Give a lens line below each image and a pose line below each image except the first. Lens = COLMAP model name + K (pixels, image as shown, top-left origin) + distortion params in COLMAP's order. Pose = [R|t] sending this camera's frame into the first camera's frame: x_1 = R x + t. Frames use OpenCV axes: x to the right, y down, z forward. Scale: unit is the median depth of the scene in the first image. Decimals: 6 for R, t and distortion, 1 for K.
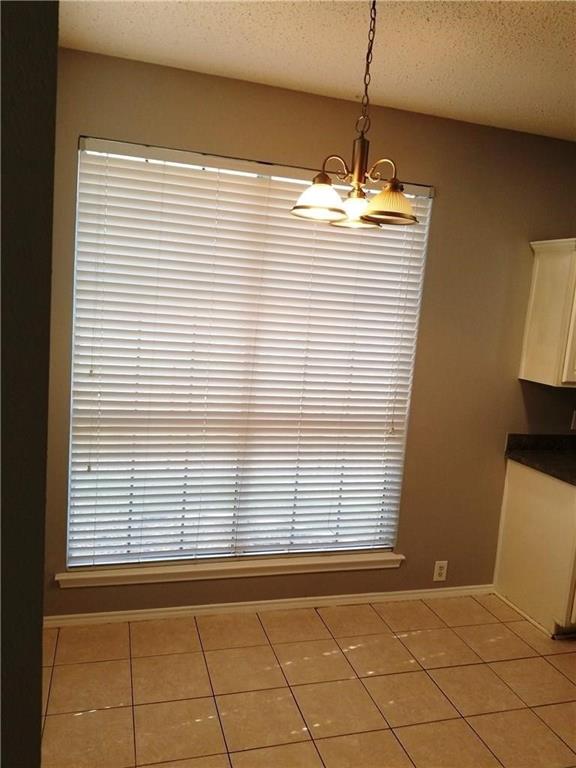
lens RADIAL K [[610.6, 0, 291.0], [0, 610.6, 385.7], [0, 0, 1]] dist [0.041910, -0.054831]
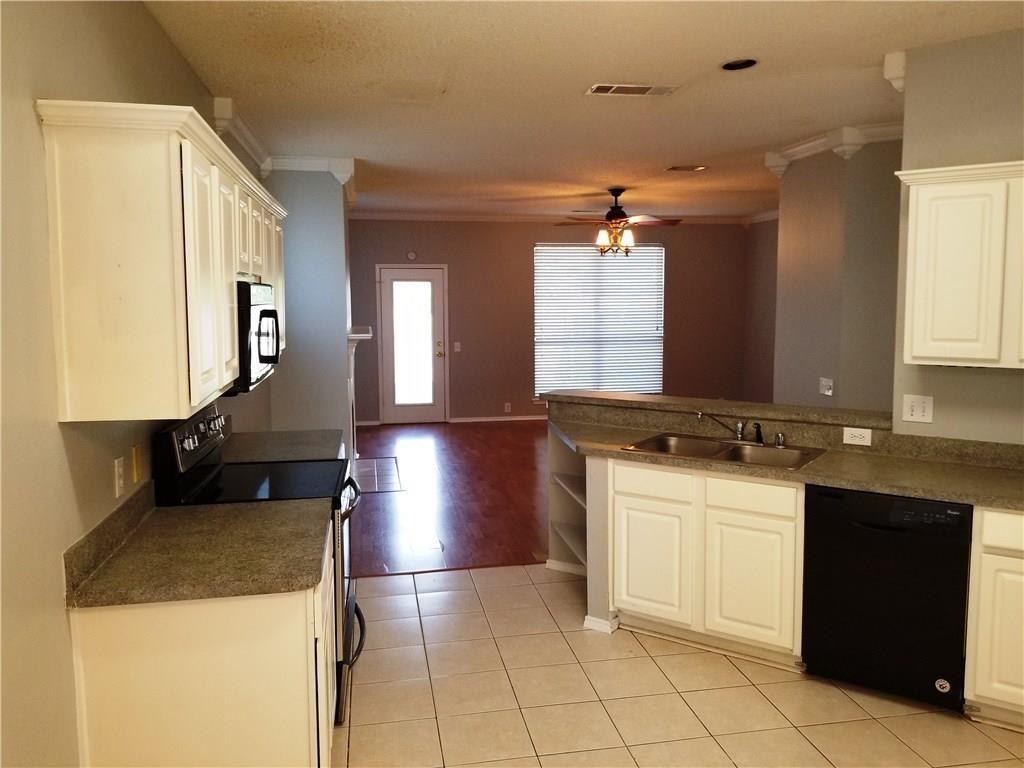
lens RADIAL K [[814.1, 0, 513.8], [0, 814.1, 379.5], [0, 0, 1]] dist [0.041910, -0.054831]
pose [[0.111037, -0.179886, 0.977400, -0.151488], [0.147025, 0.975634, 0.162859, -0.090561], [-0.982881, 0.125619, 0.134779, 0.630268]]
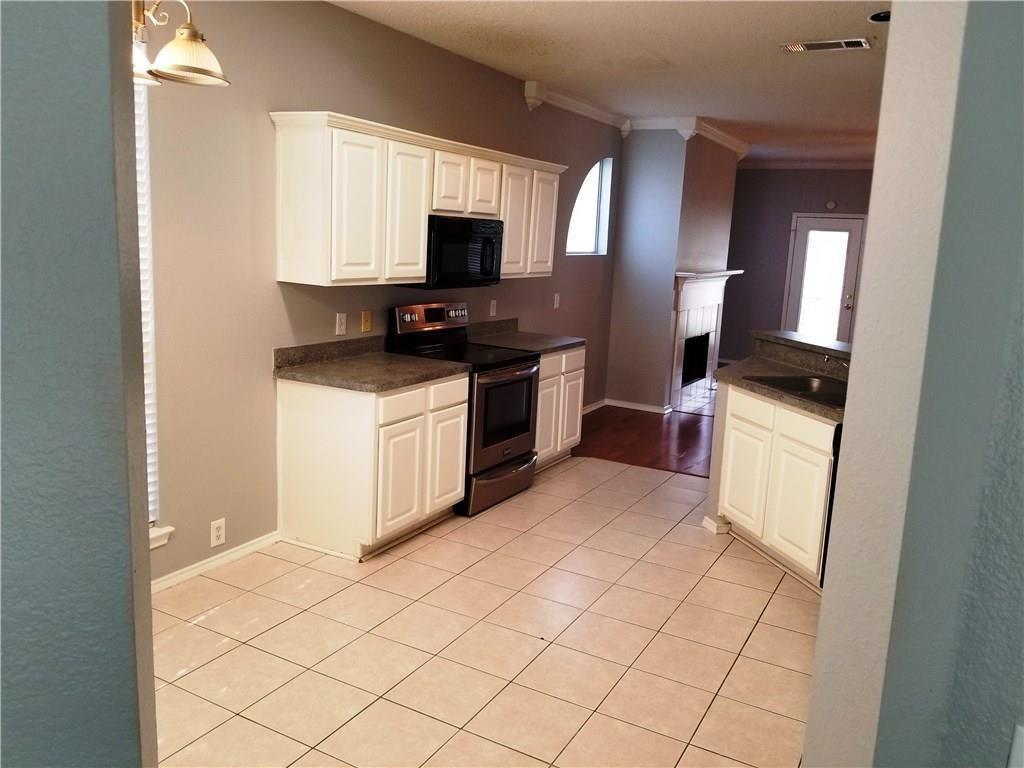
lens RADIAL K [[814.1, 0, 509.9], [0, 814.1, 386.3], [0, 0, 1]] dist [0.041910, -0.054831]
pose [[0.720438, -0.170577, 0.672214, -0.175053], [0.101072, 0.984756, 0.141563, 0.003738], [-0.686115, -0.034045, 0.726696, -0.024863]]
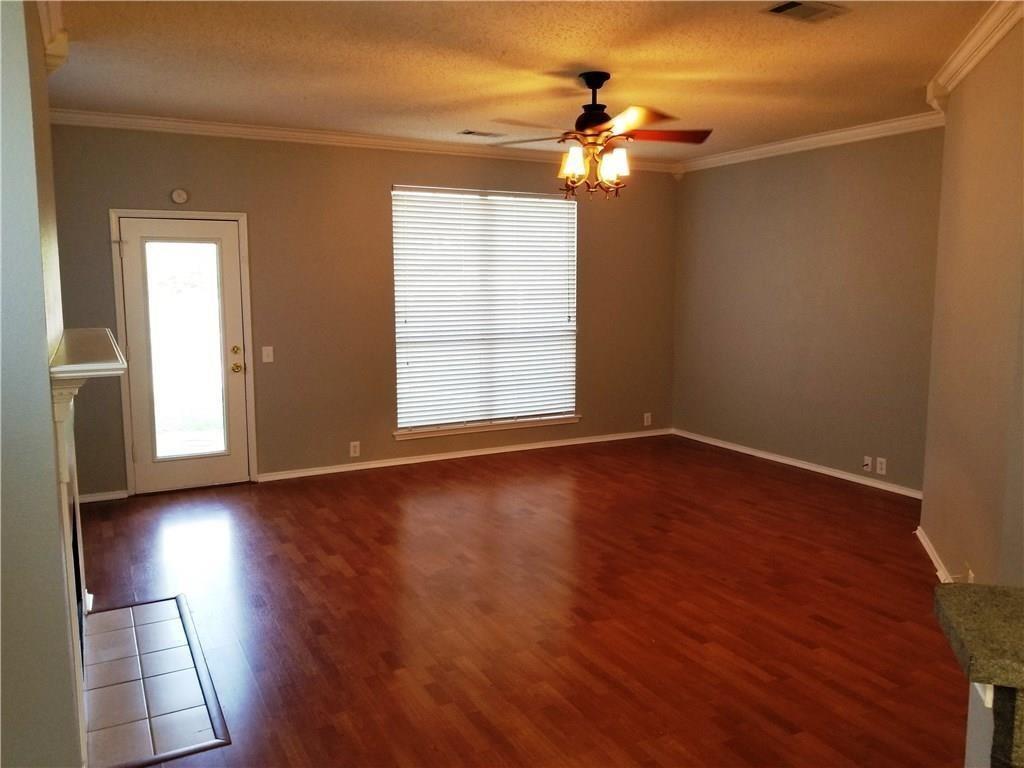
lens RADIAL K [[814.1, 0, 533.9], [0, 814.1, 373.7], [0, 0, 1]] dist [0.041910, -0.054831]
pose [[-0.195298, -0.195840, 0.960992, 0.901986], [0.116161, 0.968344, 0.220945, -0.038418], [-0.973840, 0.154780, -0.166367, 0.951032]]
